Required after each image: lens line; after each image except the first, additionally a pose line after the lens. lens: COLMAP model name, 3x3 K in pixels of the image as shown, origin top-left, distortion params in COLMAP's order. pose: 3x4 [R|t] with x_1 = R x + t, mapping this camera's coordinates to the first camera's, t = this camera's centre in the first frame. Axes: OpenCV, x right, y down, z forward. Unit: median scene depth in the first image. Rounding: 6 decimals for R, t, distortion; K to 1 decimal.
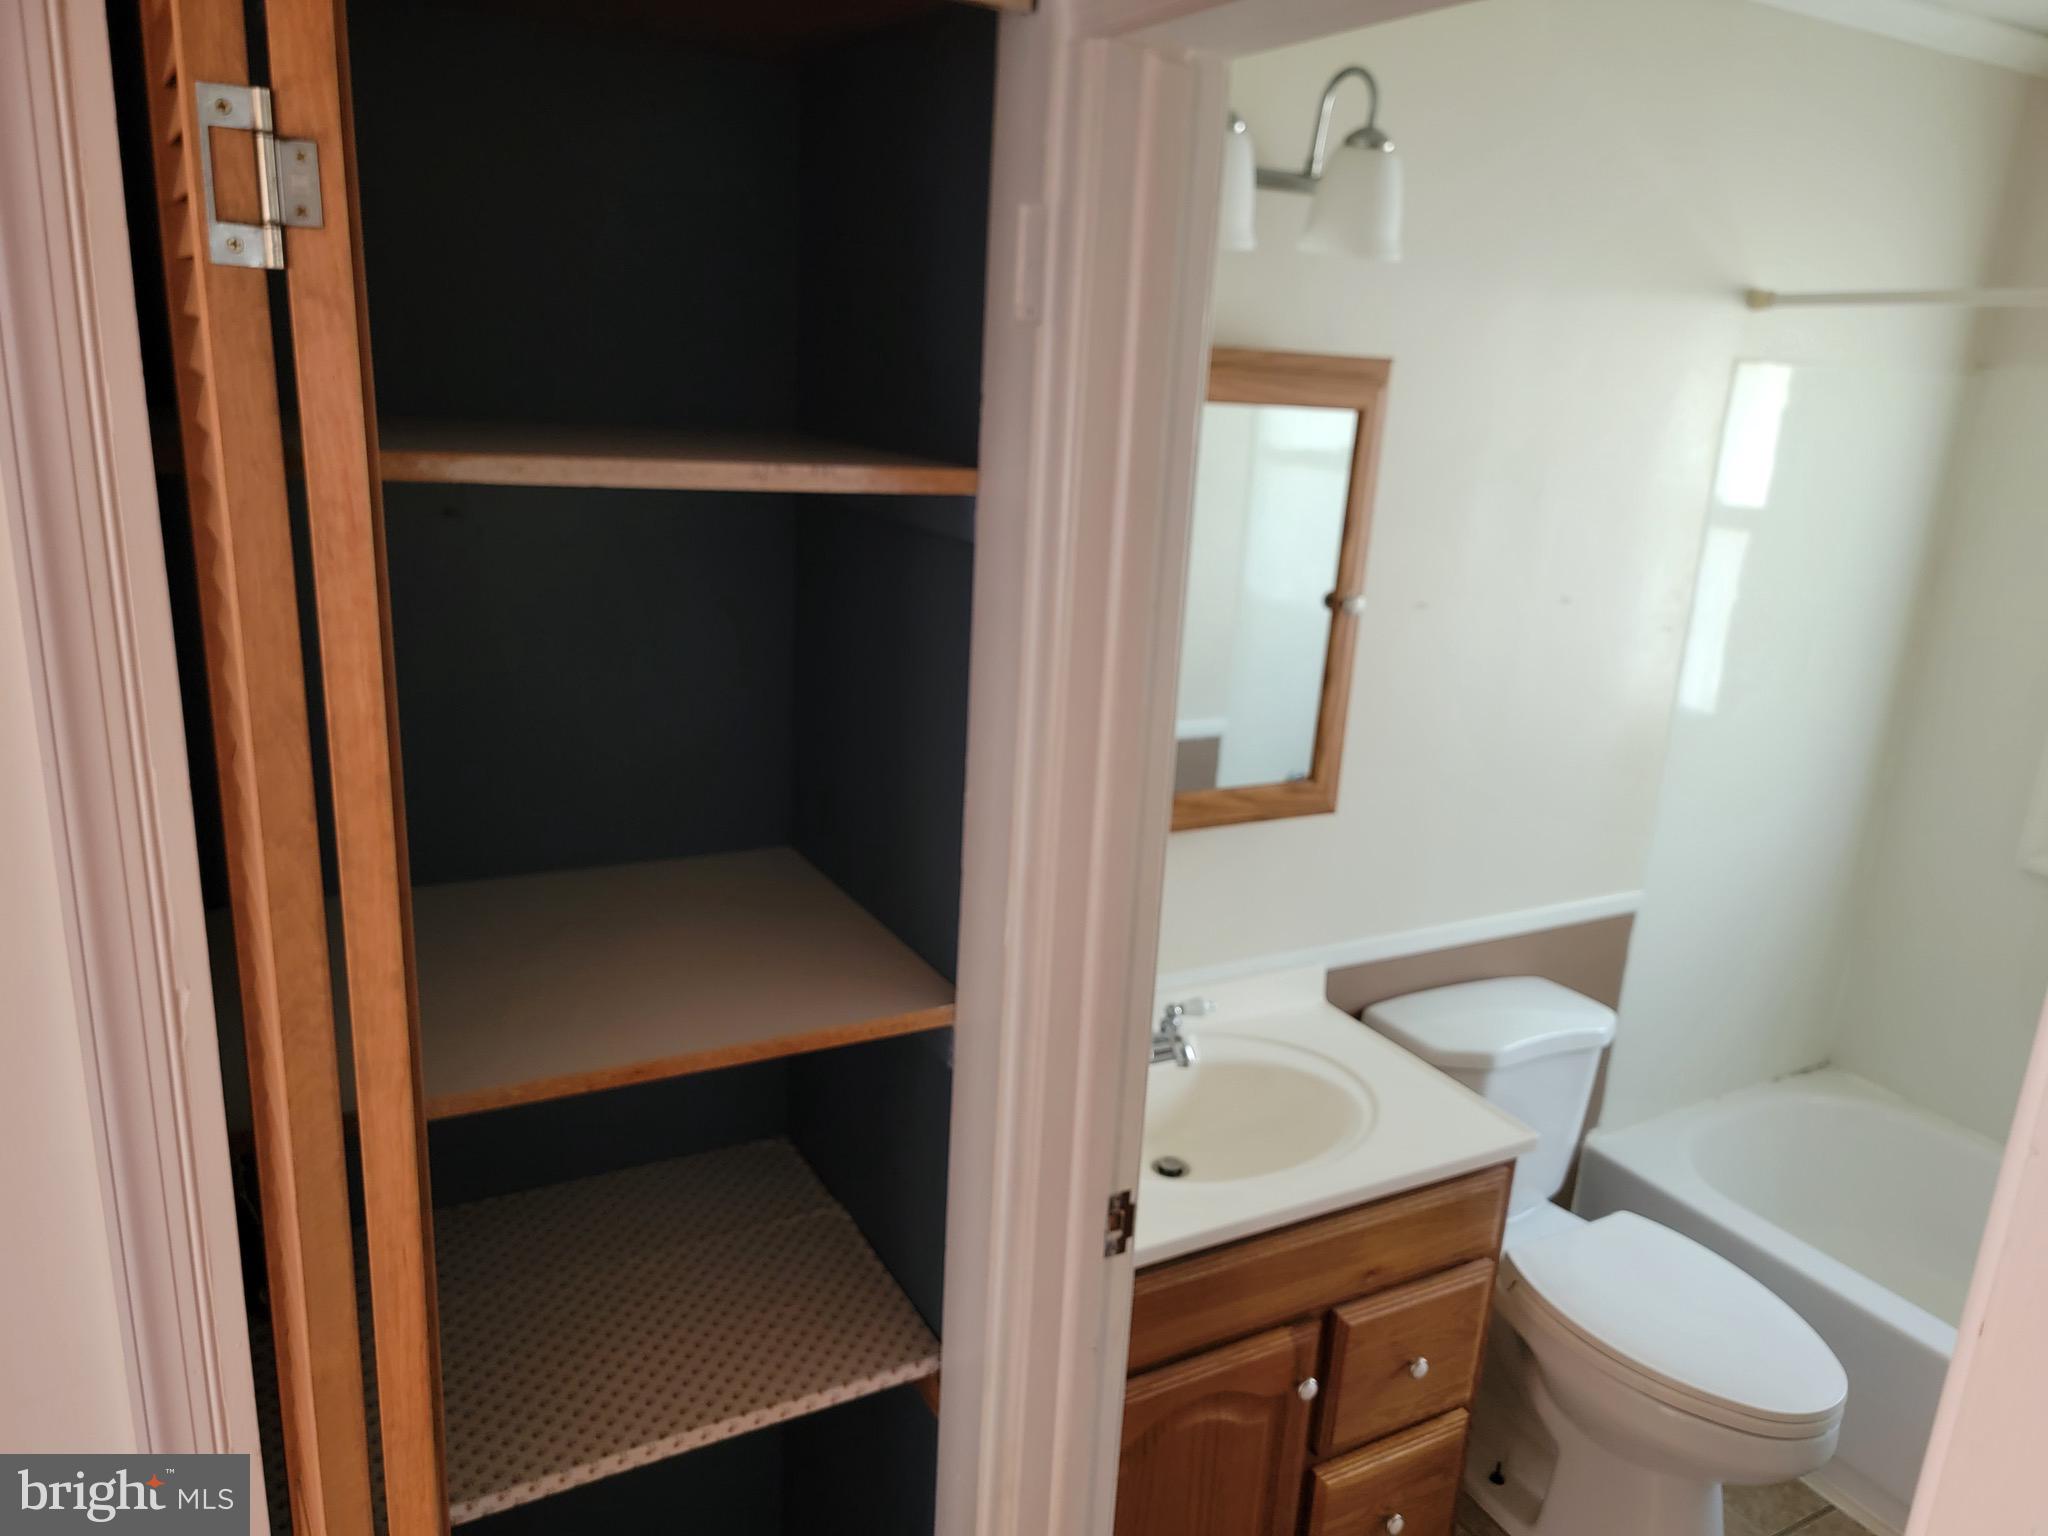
lens RADIAL K [[1387.7, 0, 1024.0], [0, 1387.7, 768.0], [0, 0, 1]] dist [0.103966, -0.100858]
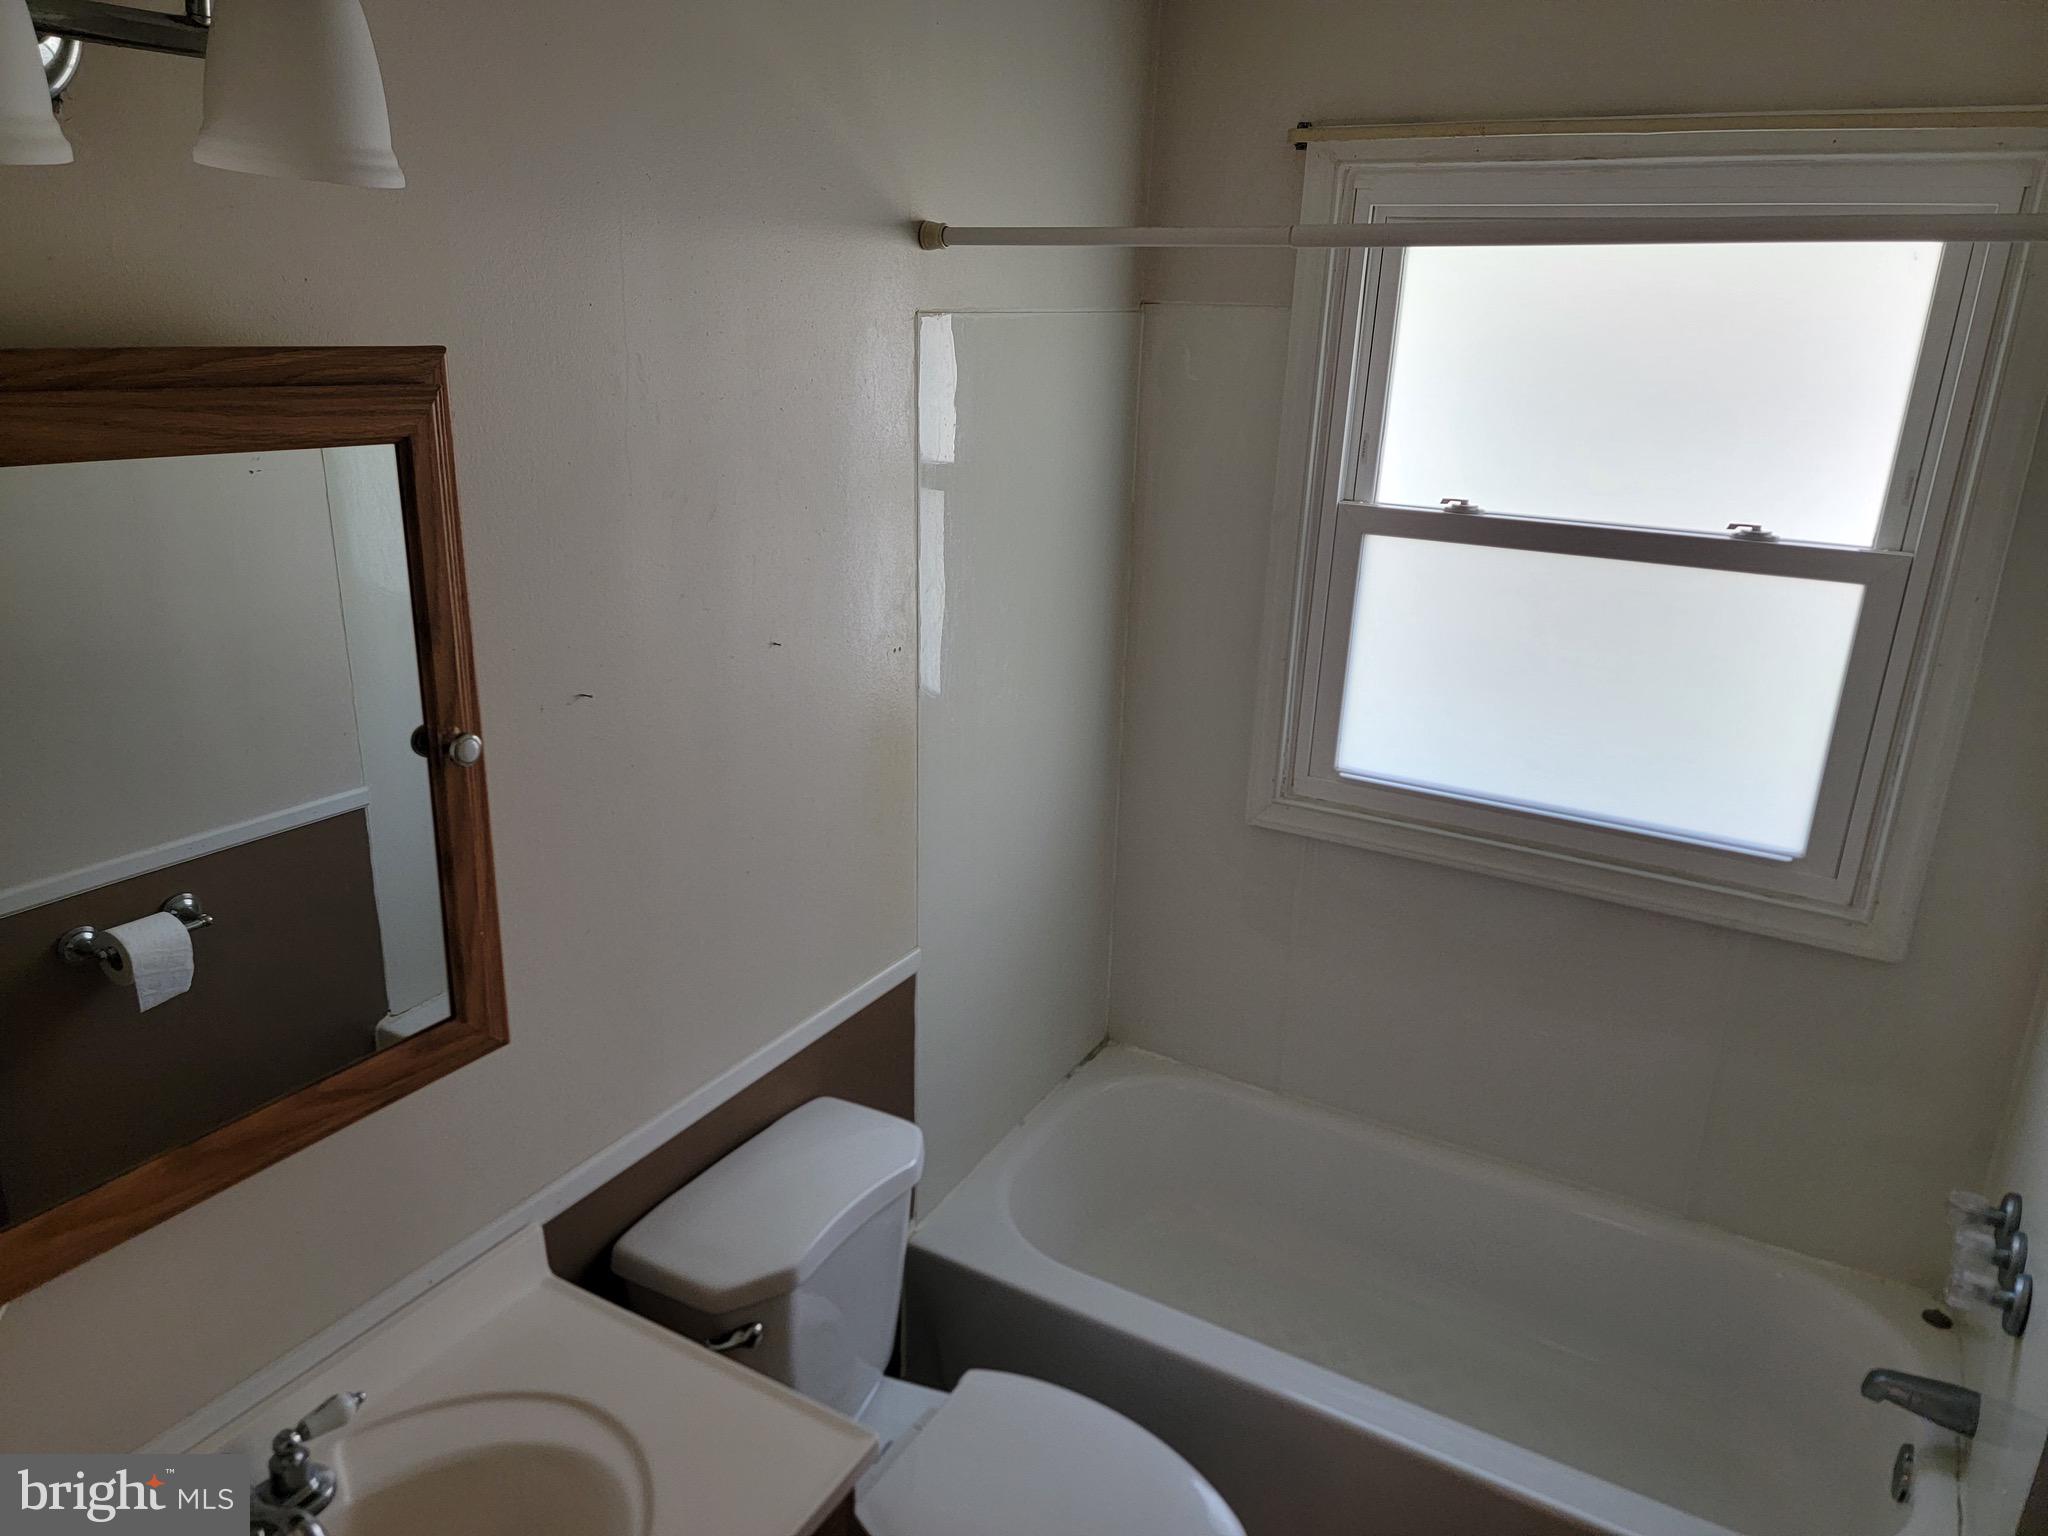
lens RADIAL K [[1387.7, 0, 1024.0], [0, 1387.7, 768.0], [0, 0, 1]] dist [0.103966, -0.100858]
pose [[0.851767, -0.188578, 0.488805, 0.121900], [0.151441, 0.981769, 0.114868, -0.123944], [-0.501555, -0.023816, 0.864798, 0.292484]]
